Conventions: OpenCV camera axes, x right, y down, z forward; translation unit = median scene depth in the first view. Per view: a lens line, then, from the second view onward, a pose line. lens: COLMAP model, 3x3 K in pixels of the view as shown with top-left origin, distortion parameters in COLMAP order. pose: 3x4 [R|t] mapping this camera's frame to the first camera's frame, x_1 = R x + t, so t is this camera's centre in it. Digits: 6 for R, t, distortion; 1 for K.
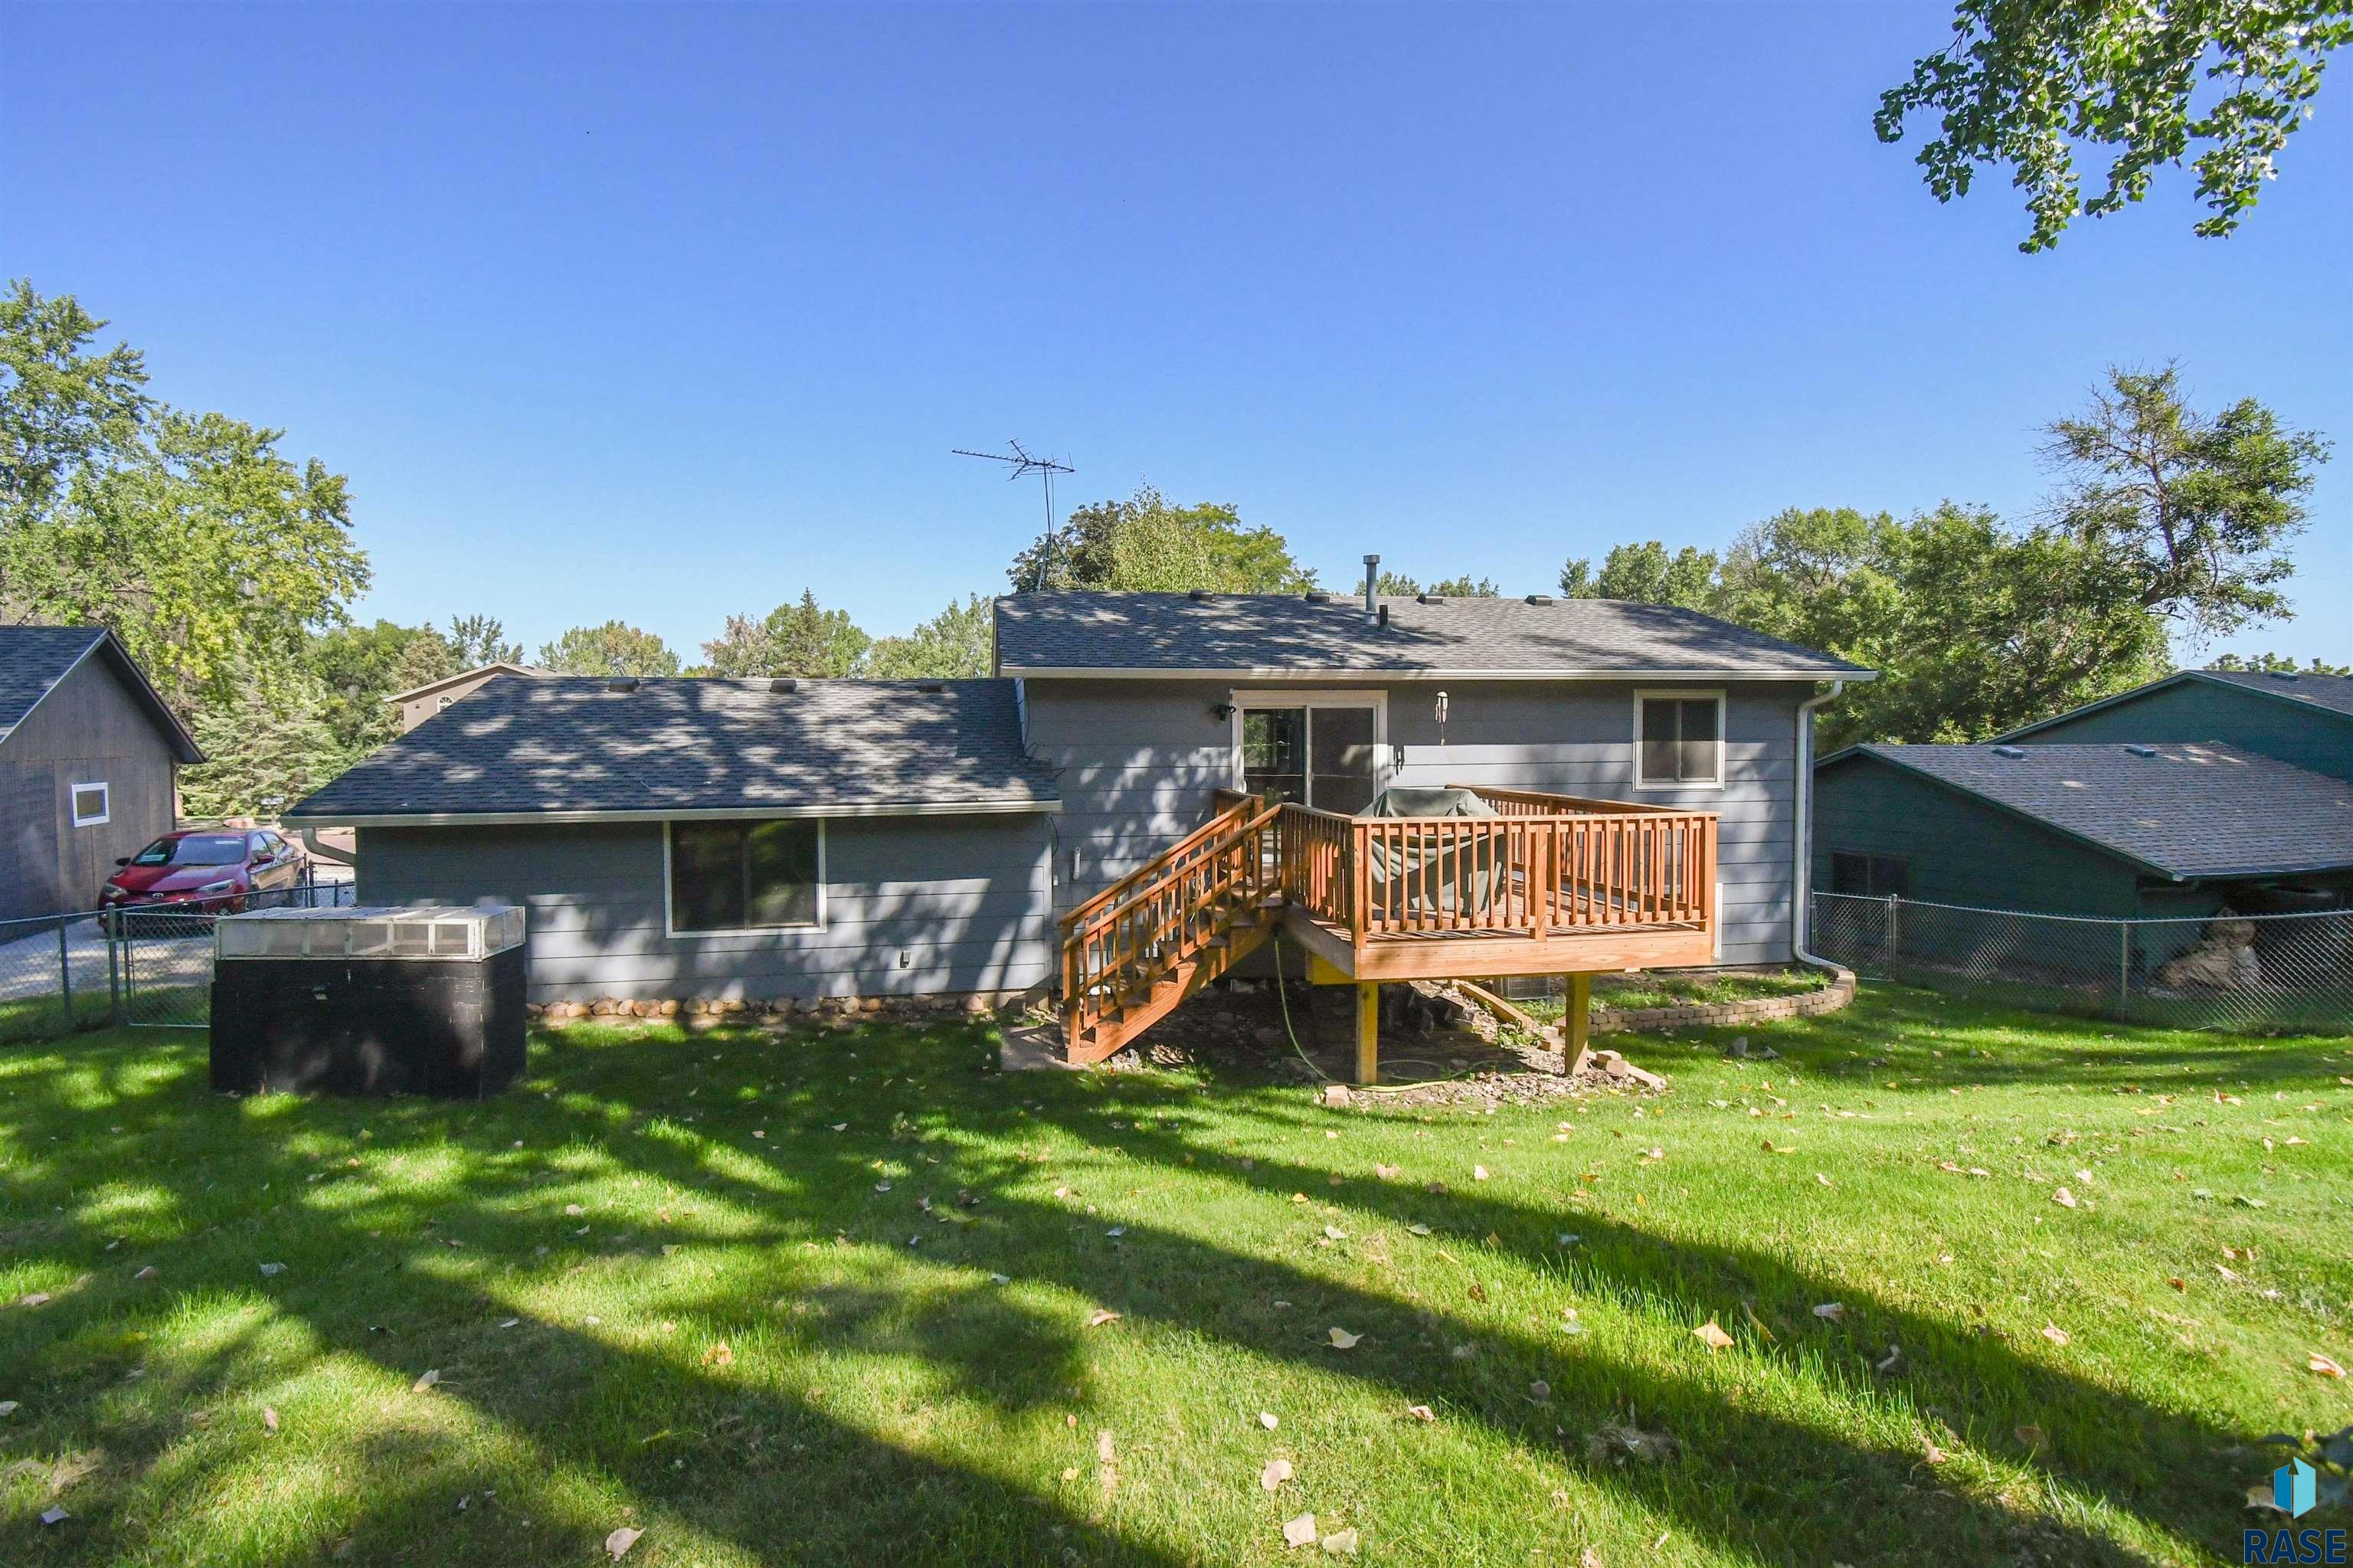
lens RADIAL K [[1057.1, 0, 1152.4], [0, 1057.1, 790.6], [0, 0, 1]] dist [0.008121, -0.015577]
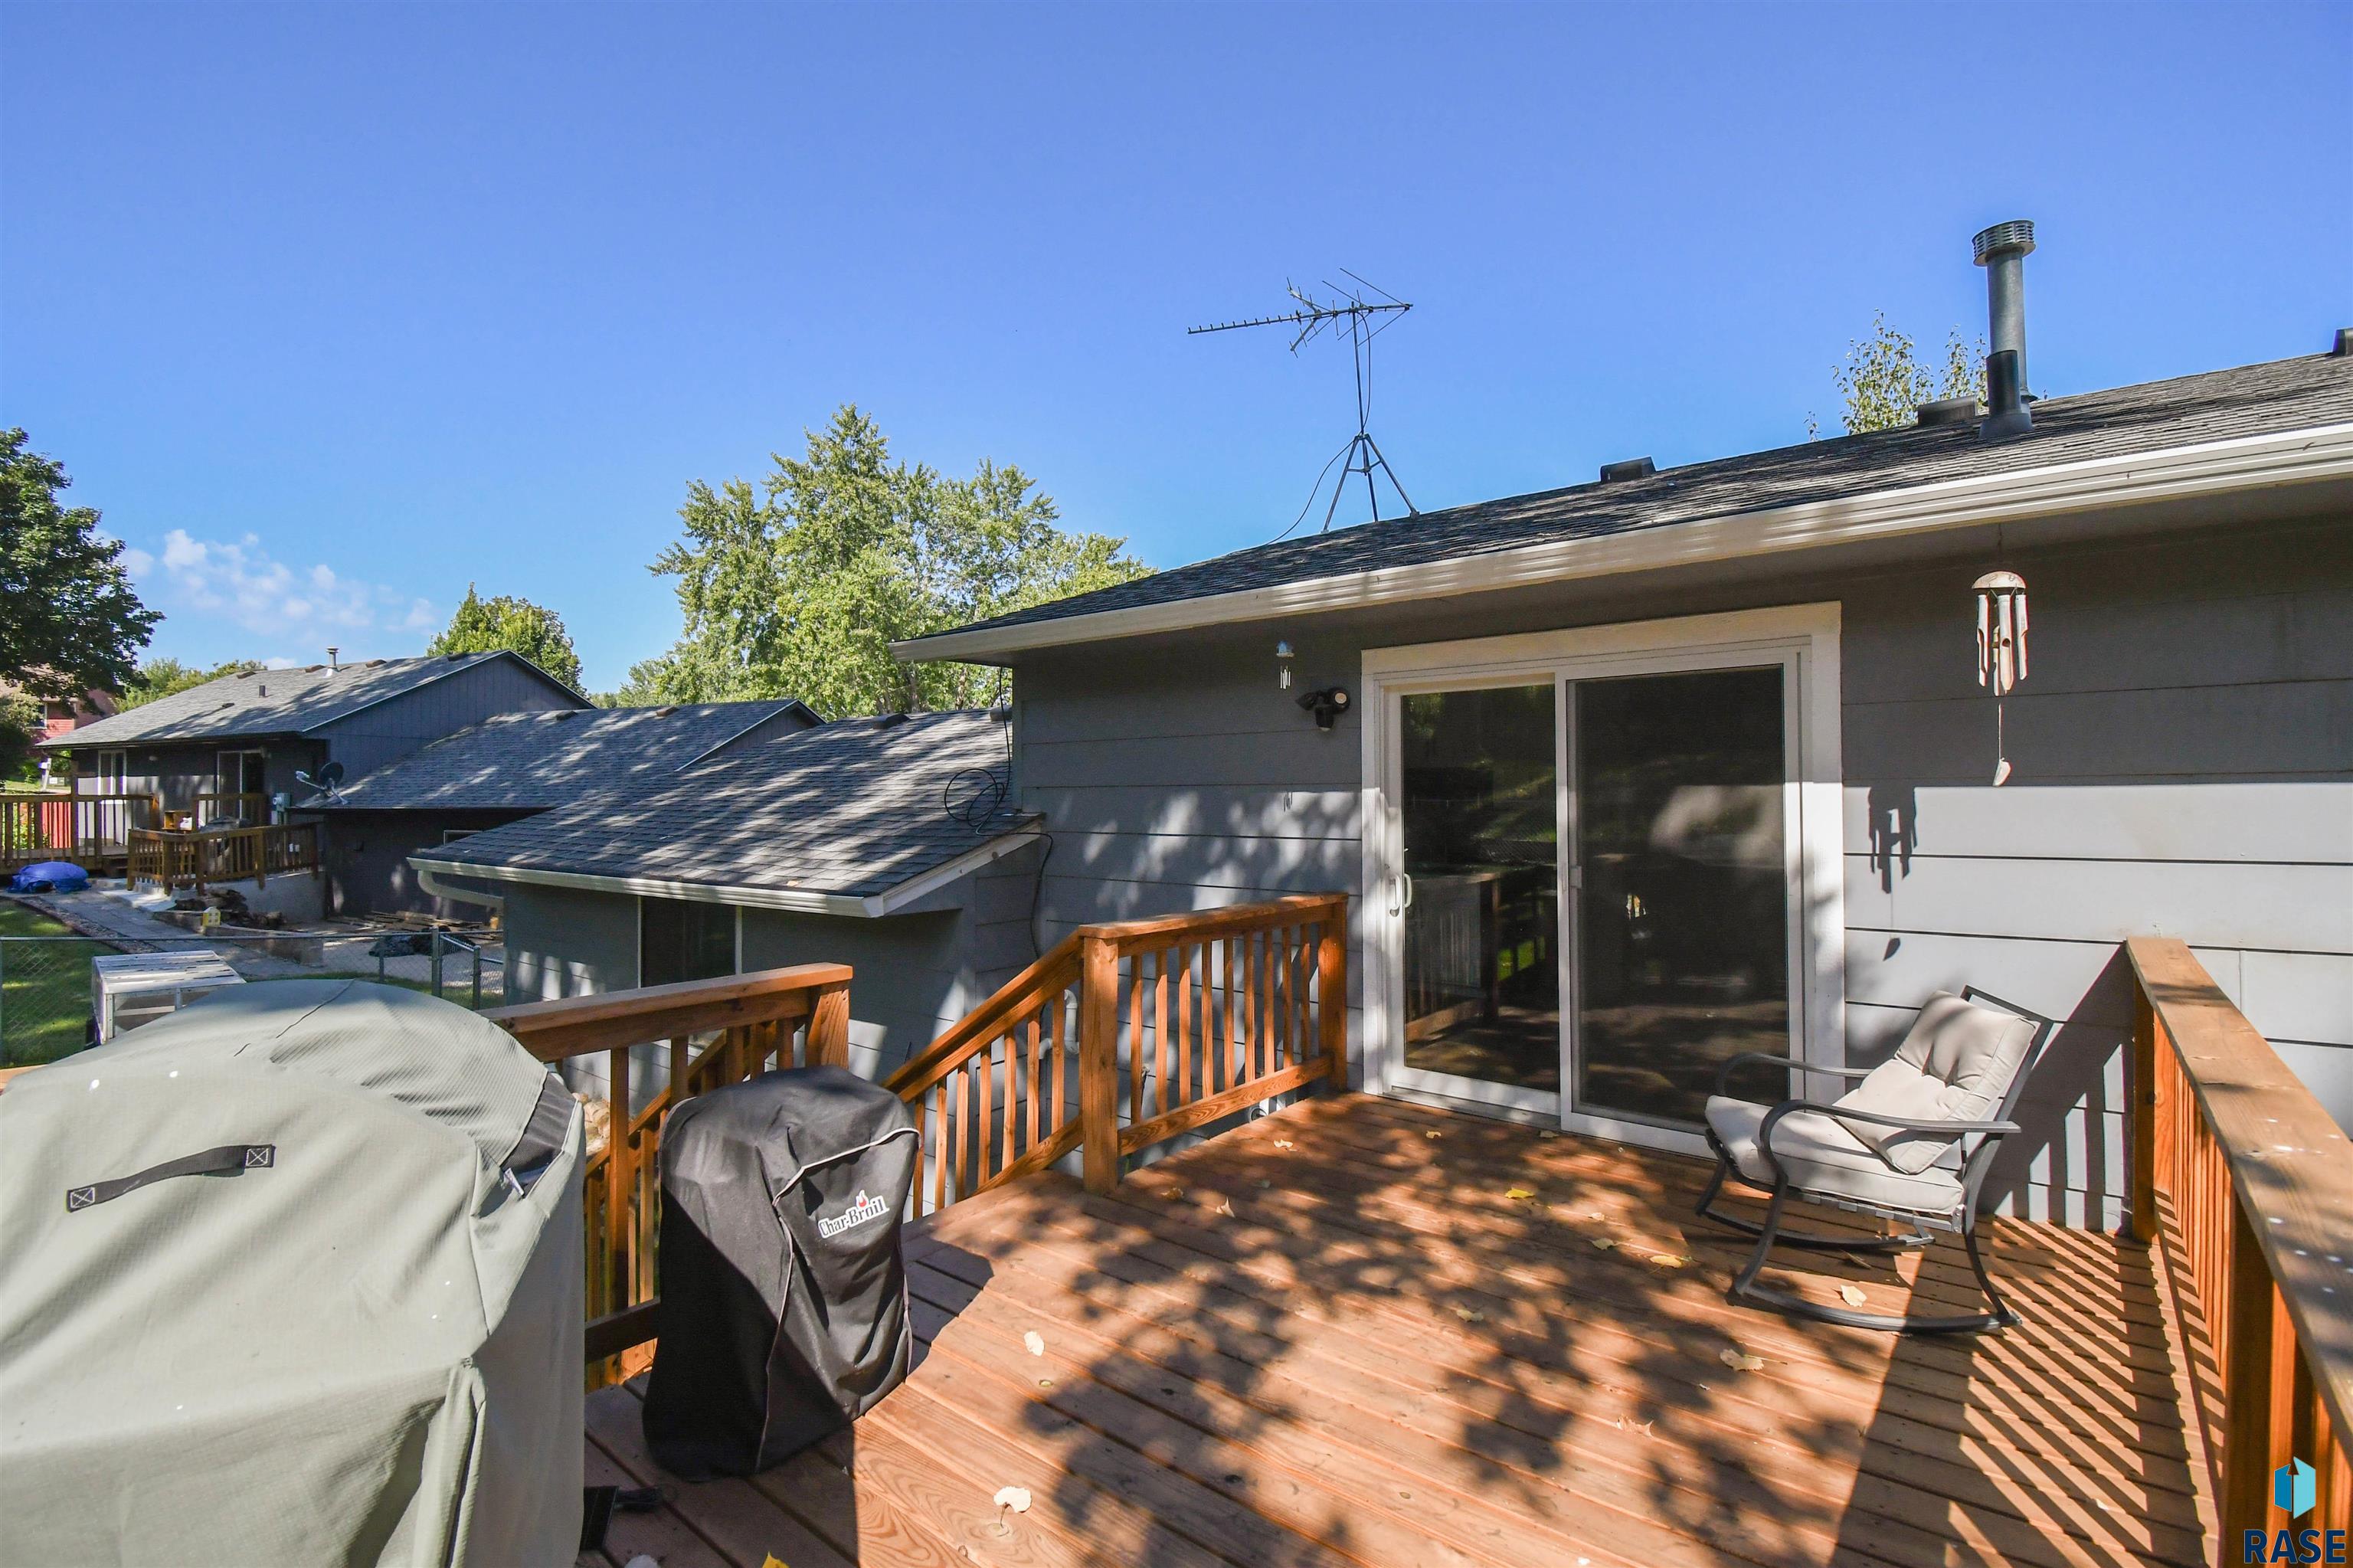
lens RADIAL K [[1057.1, 0, 1149.3], [0, 1057.1, 788.3], [0, 0, 1]] dist [0.008121, -0.015577]
pose [[0.636226, -0.003195, -0.771496, 0.341344], [-0.038715, 0.998599, -0.036063, -0.025150], [0.770530, 0.052812, 0.635212, 0.692733]]
